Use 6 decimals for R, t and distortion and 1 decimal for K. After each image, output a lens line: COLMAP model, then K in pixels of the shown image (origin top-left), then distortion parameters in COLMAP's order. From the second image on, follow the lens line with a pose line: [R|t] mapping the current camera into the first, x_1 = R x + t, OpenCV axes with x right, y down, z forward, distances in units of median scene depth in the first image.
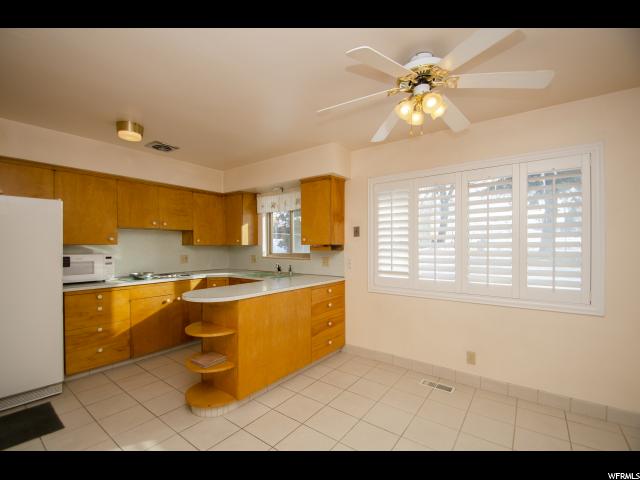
lens RADIAL K [[283.2, 0, 320.0], [0, 283.2, 240.0], [0, 0, 1]] dist [-0.001345, -0.000377]
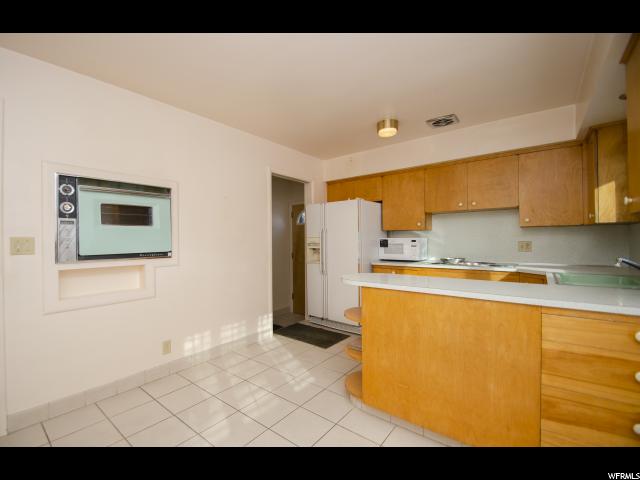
lens RADIAL K [[288.1, 0, 301.8], [0, 288.1, 235.4], [0, 0, 1]] dist [-0.014128, -0.000627]
pose [[-0.057145, -0.015556, -0.998245, 0.385610], [0.031328, 0.999358, -0.017366, 0.042106], [0.997874, -0.032266, -0.056621, 0.564502]]
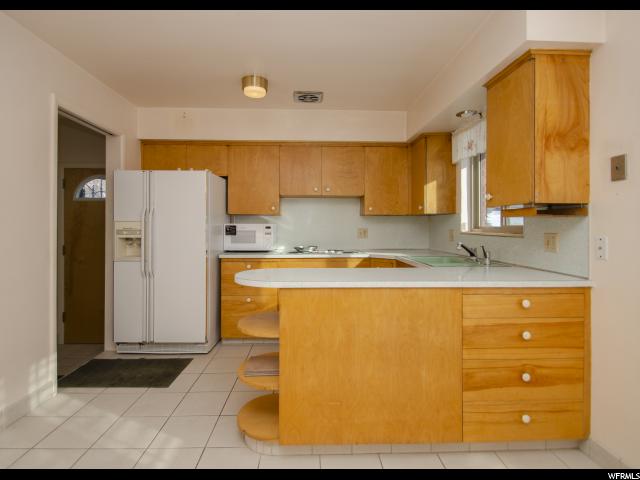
lens RADIAL K [[338.2, 0, 319.8], [0, 338.2, 221.0], [0, 0, 1]] dist [0.031614, -0.025540]
pose [[0.628430, -0.008987, -0.777814, 0.237636], [0.015779, 0.999875, 0.001197, 0.037707], [0.777706, -0.013026, 0.628493, 0.375654]]
